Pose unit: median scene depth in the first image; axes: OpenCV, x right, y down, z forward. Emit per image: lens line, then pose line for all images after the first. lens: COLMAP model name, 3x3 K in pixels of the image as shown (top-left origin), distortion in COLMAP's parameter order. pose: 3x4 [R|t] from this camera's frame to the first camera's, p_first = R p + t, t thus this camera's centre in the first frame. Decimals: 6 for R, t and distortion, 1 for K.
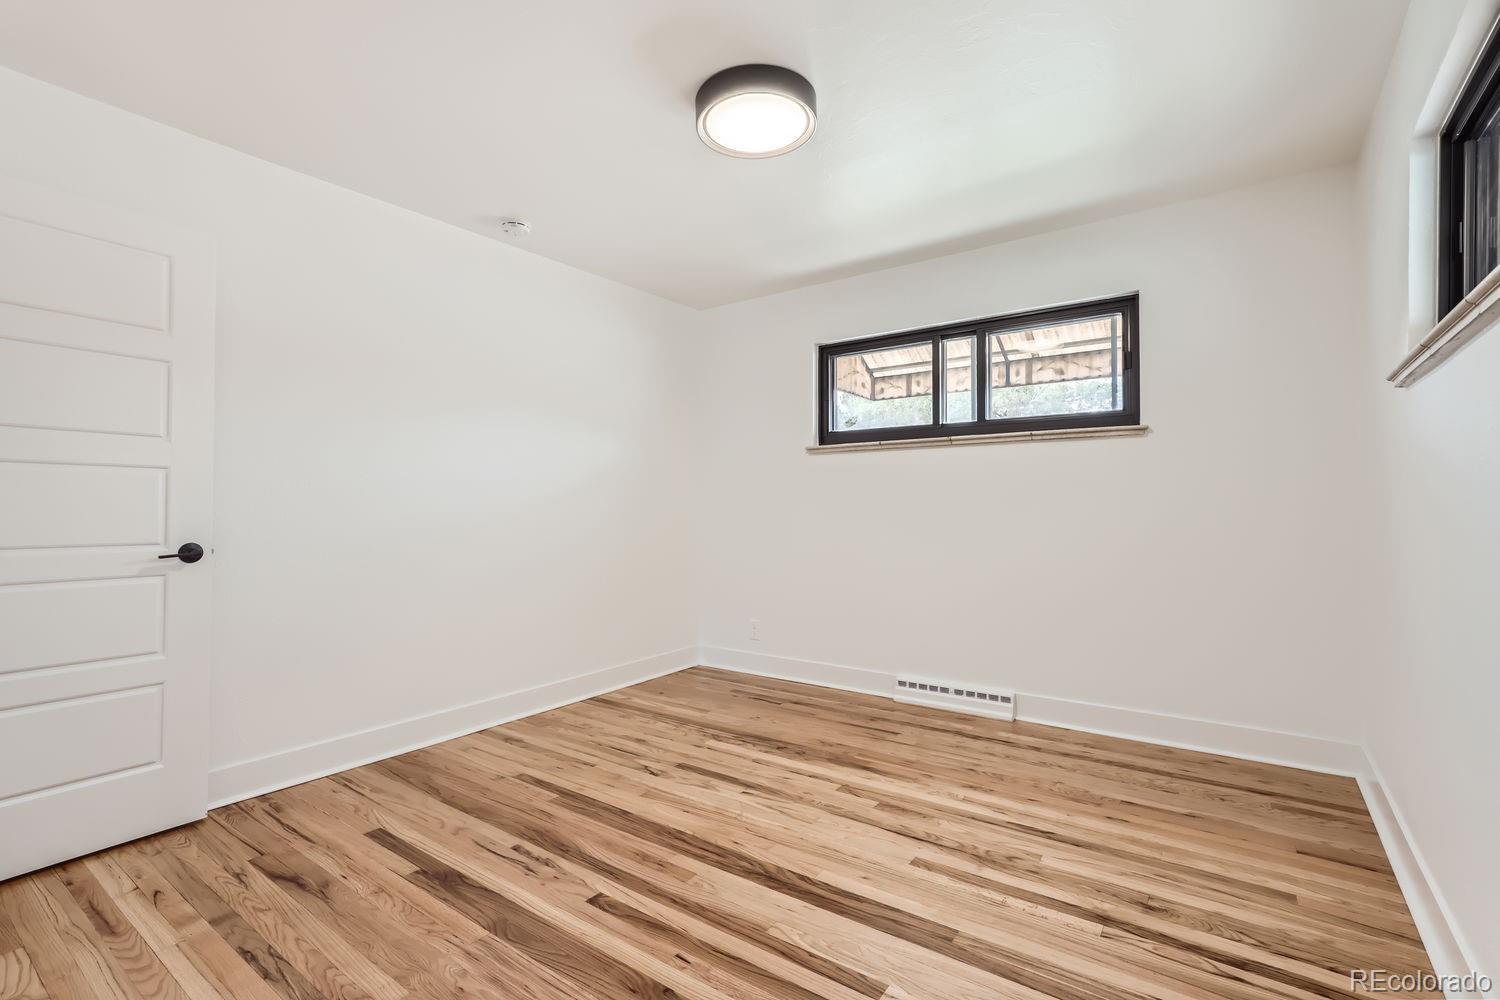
lens RADIAL K [[686.3, 0, 752.9], [0, 686.3, 511.3], [0, 0, 1]] dist [0.001775, 0.001134]
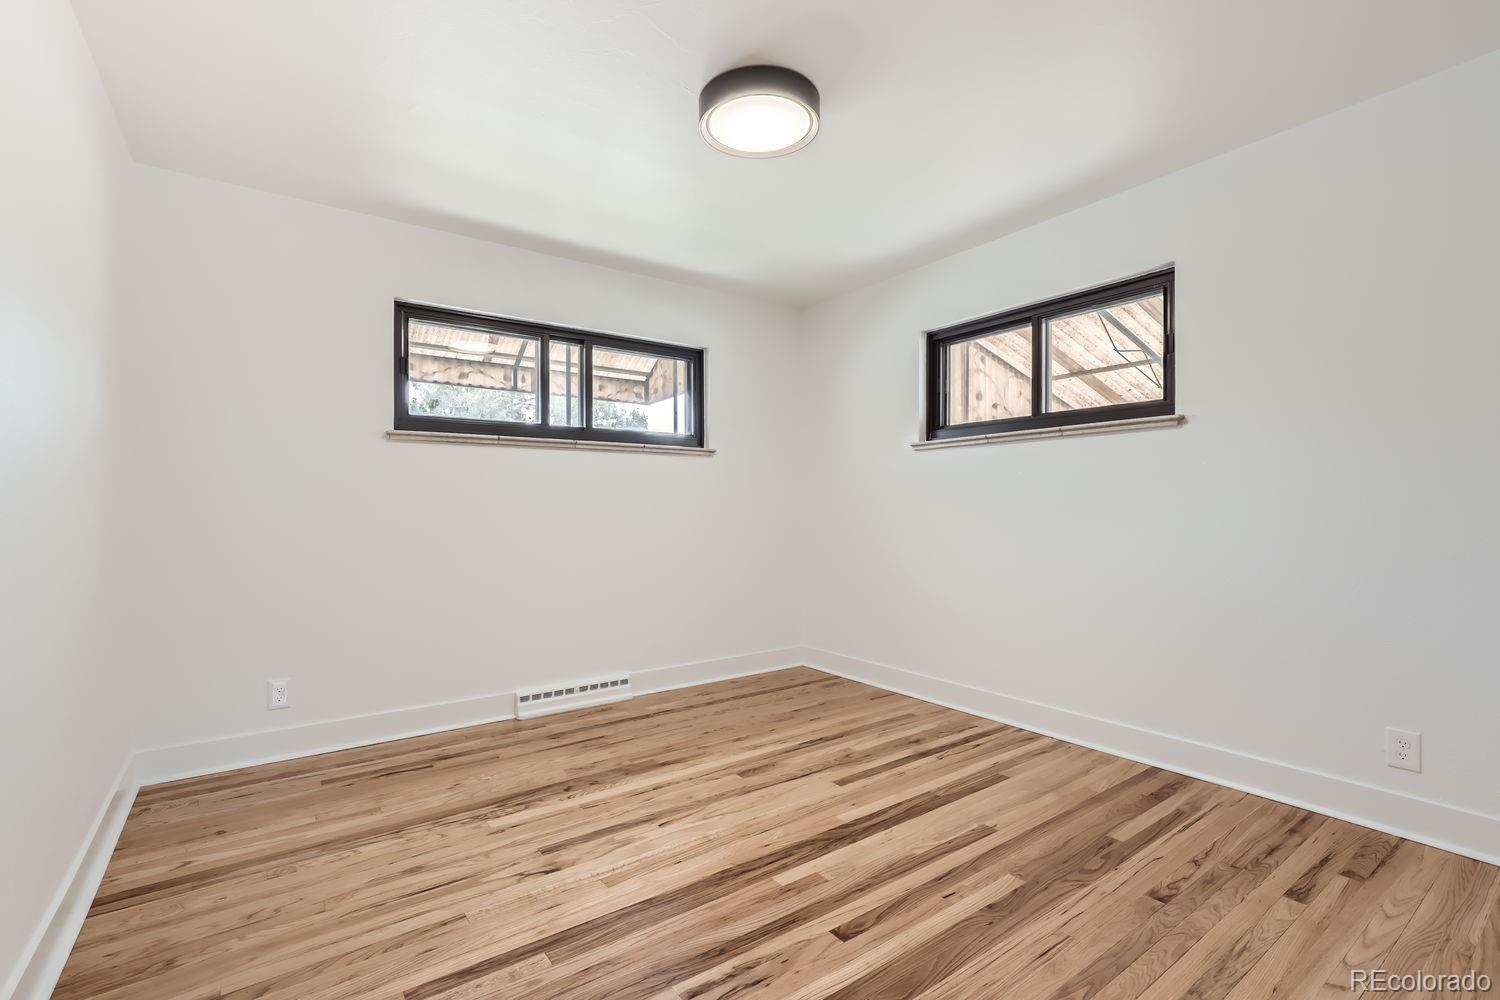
lens RADIAL K [[686.3, 0, 752.9], [0, 686.3, 511.3], [0, 0, 1]] dist [0.001775, 0.001134]
pose [[0.304162, -0.001582, 0.952619, -0.645105], [0.007604, 0.999971, -0.000768, -0.000122], [-0.952590, 0.007477, 0.304165, 0.471258]]
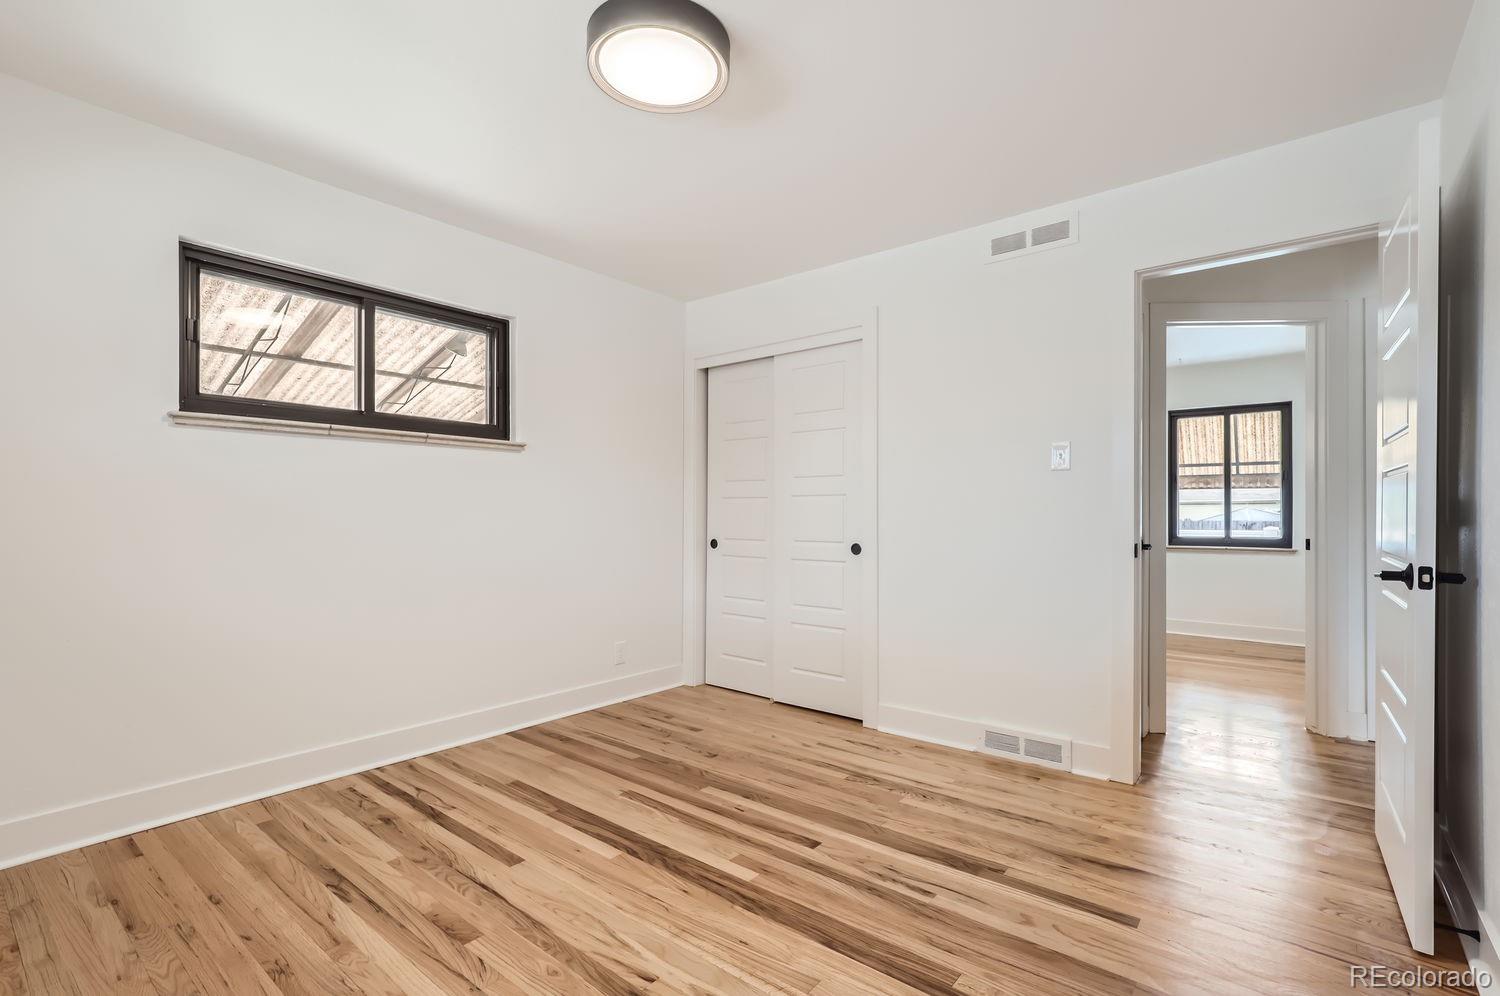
lens RADIAL K [[686.3, 0, 752.9], [0, 686.3, 509.3], [0, 0, 1]] dist [0.001775, 0.001134]
pose [[-0.998466, 0.002903, 0.055288, -0.107801], [0.002713, 0.999990, -0.003515, -0.007034], [-0.055297, -0.003360, -0.998464, 1.247335]]
